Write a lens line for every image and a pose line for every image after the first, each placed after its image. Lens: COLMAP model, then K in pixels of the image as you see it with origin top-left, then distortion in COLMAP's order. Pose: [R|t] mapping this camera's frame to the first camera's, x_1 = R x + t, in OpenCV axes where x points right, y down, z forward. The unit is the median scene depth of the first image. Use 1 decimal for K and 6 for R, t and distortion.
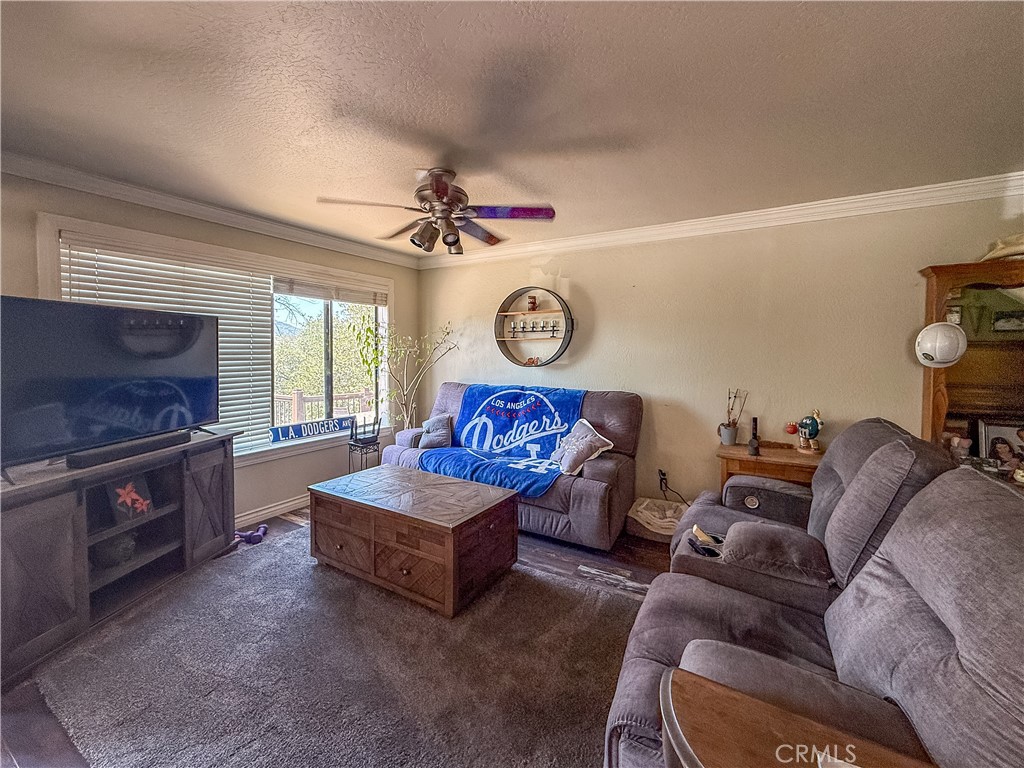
lens RADIAL K [[415.7, 0, 506.1], [0, 415.7, 366.3], [0, 0, 1]] dist [0.000132, -0.000680]
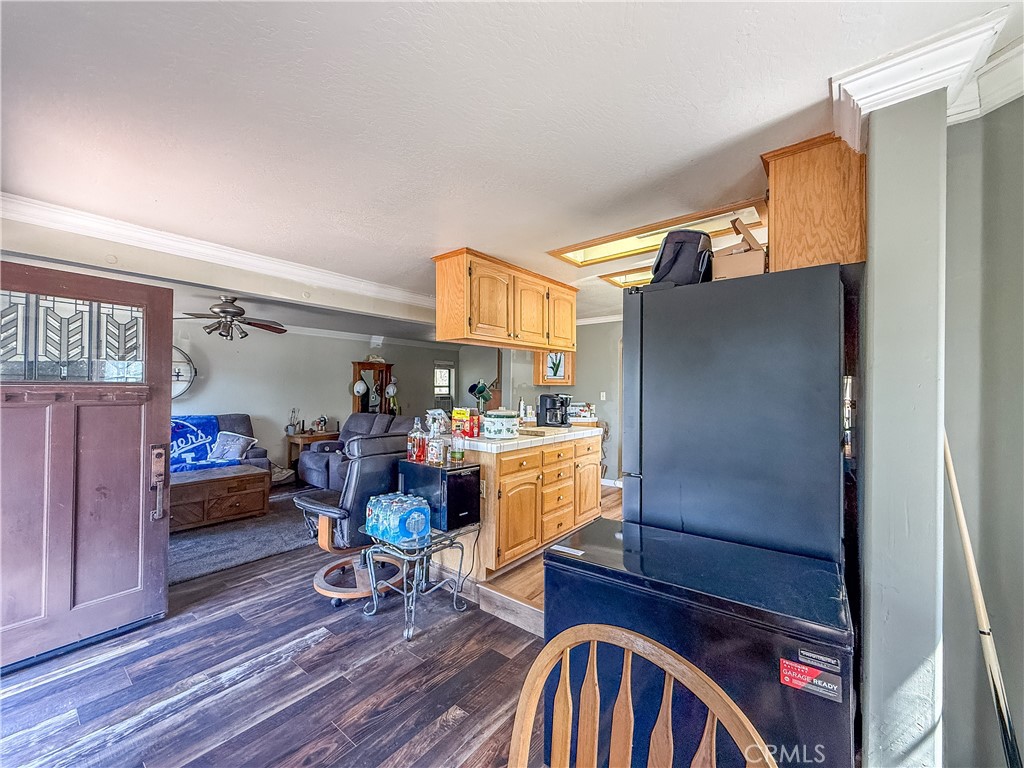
lens RADIAL K [[415.7, 0, 515.8], [0, 415.7, 382.7], [0, 0, 1]] dist [0.000132, -0.000680]
pose [[0.126495, 0.013369, 0.991877, -1.204991], [0.026583, 0.999504, -0.016862, -0.007393], [-0.991611, 0.028500, 0.126077, -0.336406]]
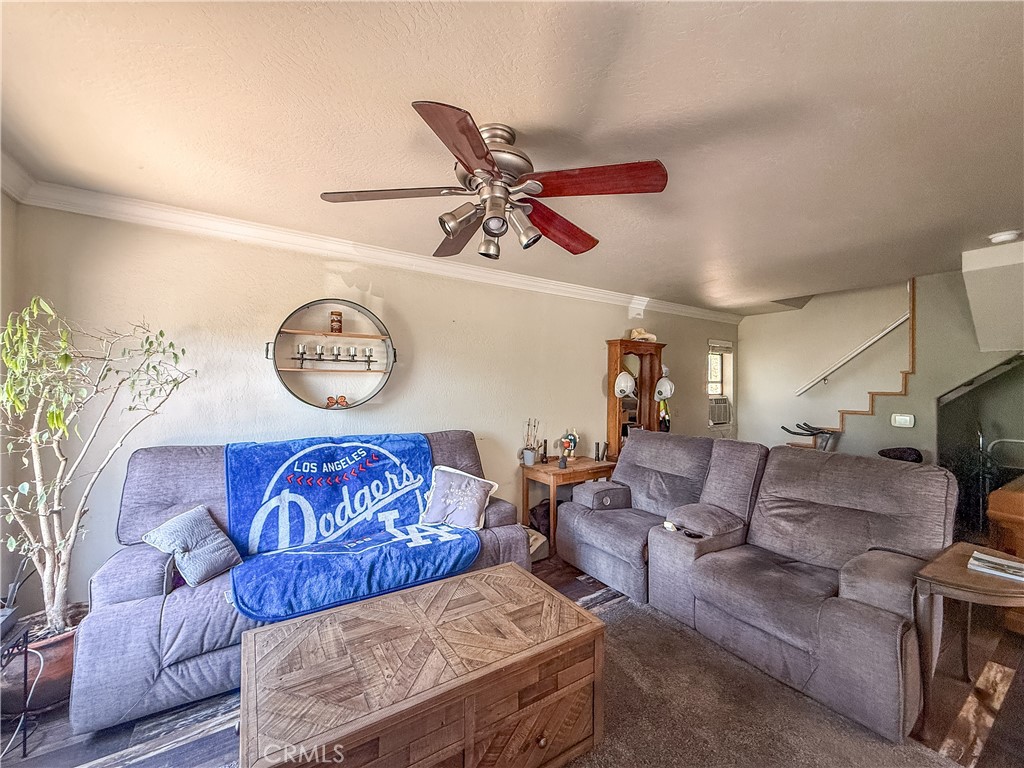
lens RADIAL K [[415.7, 0, 509.1], [0, 415.7, 385.0], [0, 0, 1]] dist [0.000132, -0.000680]
pose [[0.435359, -0.000362, 0.900257, -0.498228], [0.023457, 0.999665, -0.010941, -0.028286], [-0.899951, 0.025881, 0.435222, 0.446624]]
